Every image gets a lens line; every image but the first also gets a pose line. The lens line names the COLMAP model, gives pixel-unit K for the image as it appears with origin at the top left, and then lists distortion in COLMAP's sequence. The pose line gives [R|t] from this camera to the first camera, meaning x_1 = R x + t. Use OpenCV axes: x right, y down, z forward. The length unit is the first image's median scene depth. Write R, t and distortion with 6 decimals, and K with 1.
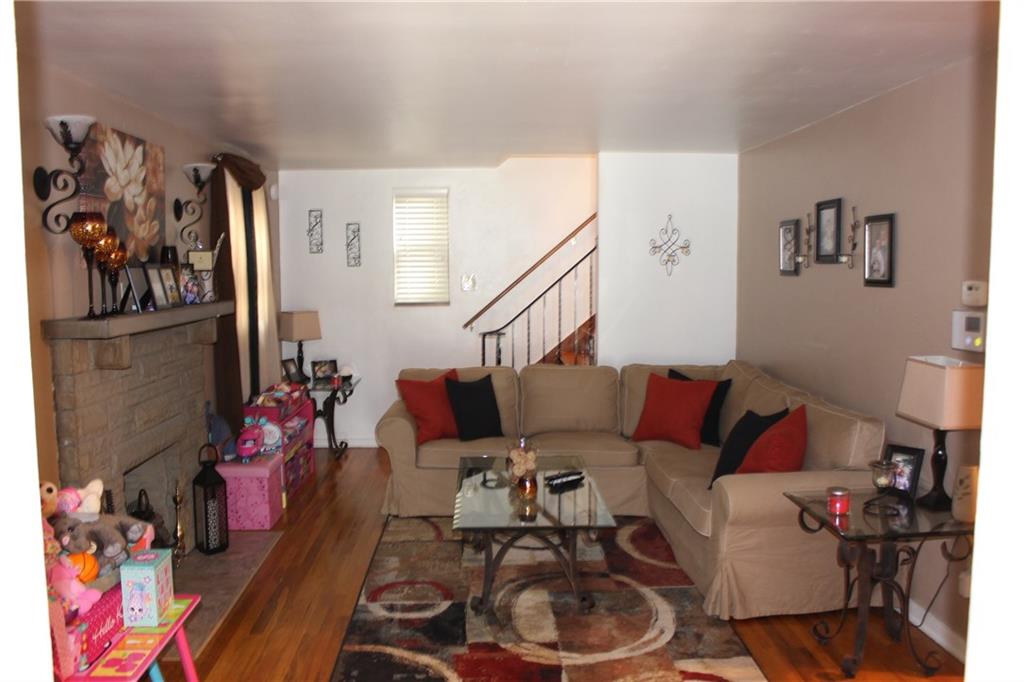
lens RADIAL K [[846.5, 0, 512.0], [0, 846.5, 341.0], [0, 0, 1]] dist [-0.002713, -0.000195]
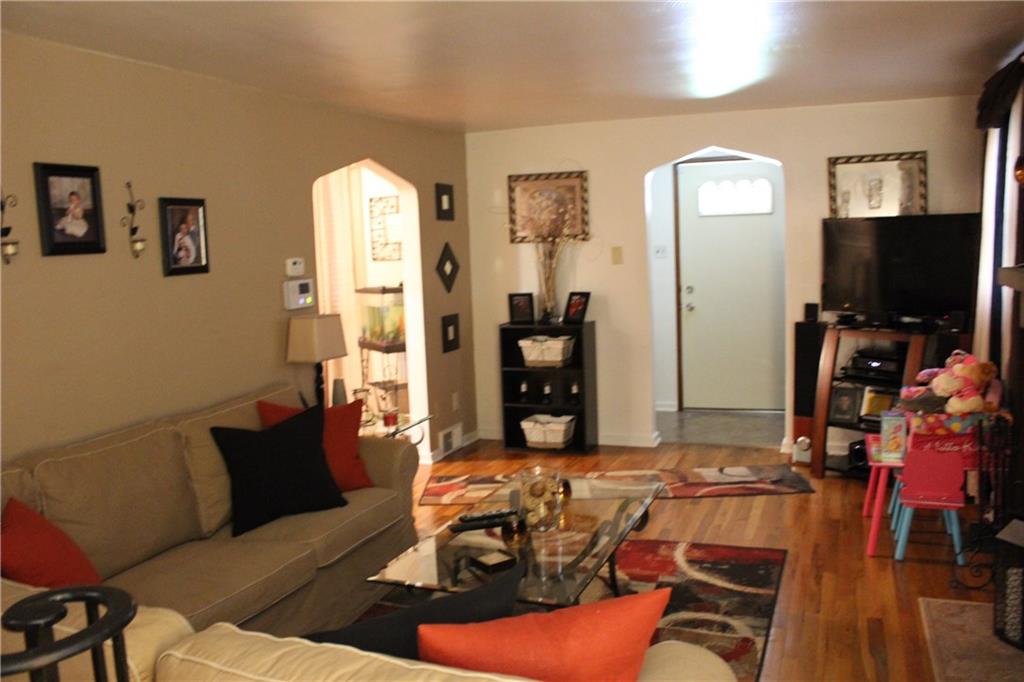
lens RADIAL K [[846.5, 0, 512.0], [0, 846.5, 341.0], [0, 0, 1]] dist [-0.002713, -0.000195]
pose [[-0.908664, -0.012451, 0.417343, -0.312713], [0.080671, 0.975486, 0.204744, -0.169911], [-0.409662, 0.219711, -0.885384, 1.850799]]
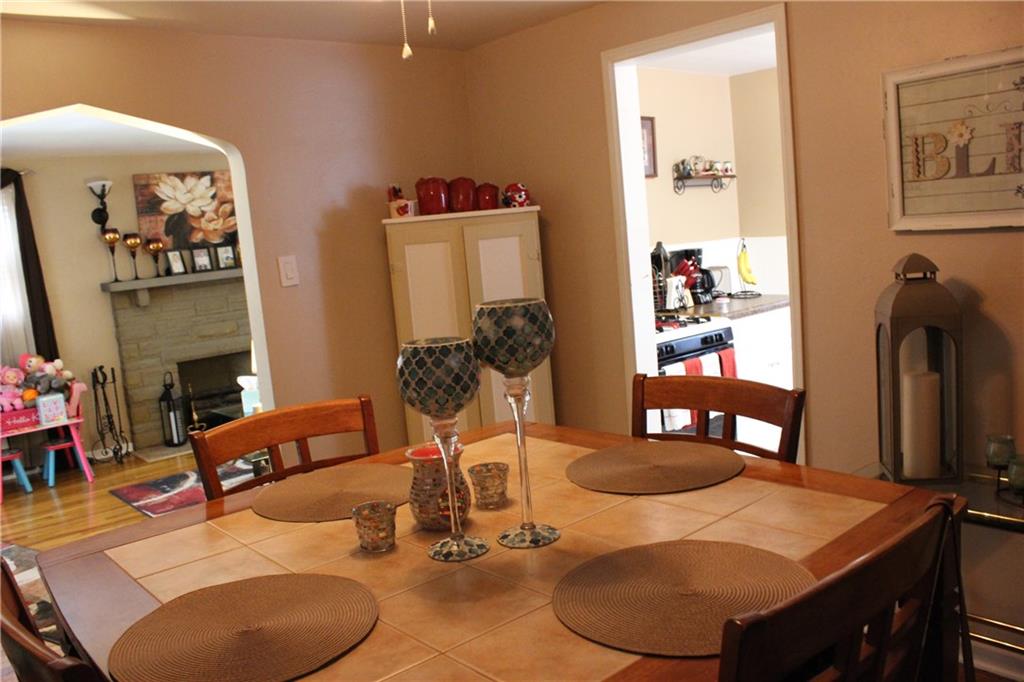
lens RADIAL K [[866.8, 0, 512.0], [0, 866.8, 341.0], [0, 0, 1]] dist [-0.056108, 0.004077]
pose [[0.613465, 0.056081, -0.787728, 1.458611], [0.009940, 0.996848, 0.078710, -0.030056], [0.789660, -0.056116, 0.610973, 0.437747]]
